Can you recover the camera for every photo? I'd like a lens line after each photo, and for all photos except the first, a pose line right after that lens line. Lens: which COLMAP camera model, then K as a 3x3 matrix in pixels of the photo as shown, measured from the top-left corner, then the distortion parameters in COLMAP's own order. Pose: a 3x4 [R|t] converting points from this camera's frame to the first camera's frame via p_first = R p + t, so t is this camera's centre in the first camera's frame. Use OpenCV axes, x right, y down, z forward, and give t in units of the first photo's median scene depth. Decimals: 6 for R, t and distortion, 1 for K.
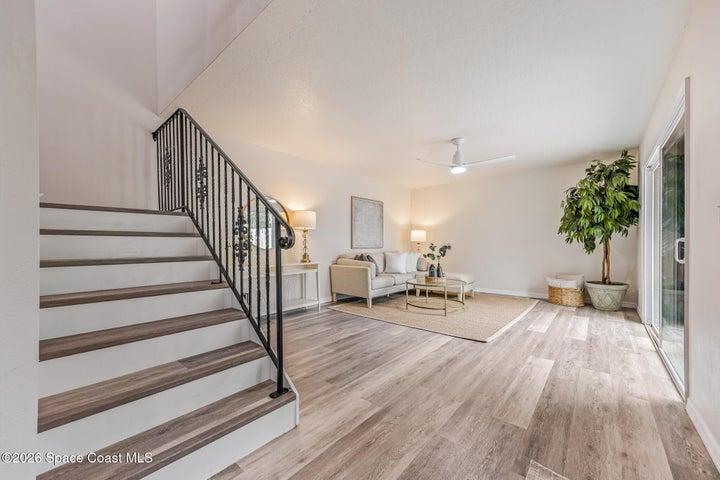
lens RADIAL K [[280.8, 0, 357.2], [0, 280.8, 246.8], [0, 0, 1]] dist [0.004672, -0.001252]
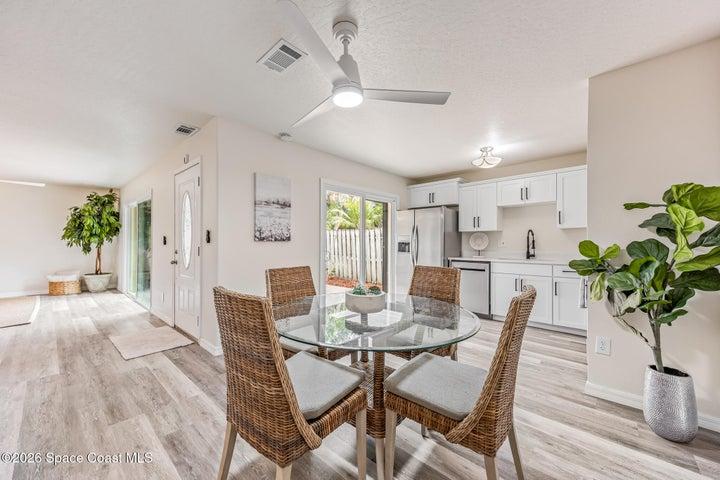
lens RADIAL K [[280.8, 0, 353.6], [0, 280.8, 244.0], [0, 0, 1]] dist [0.004672, -0.001252]
pose [[0.031206, 0.005150, 0.999500, -0.592603], [-0.003100, 0.999982, -0.005056, -0.027837], [-0.999508, -0.002941, 0.031222, -0.415789]]
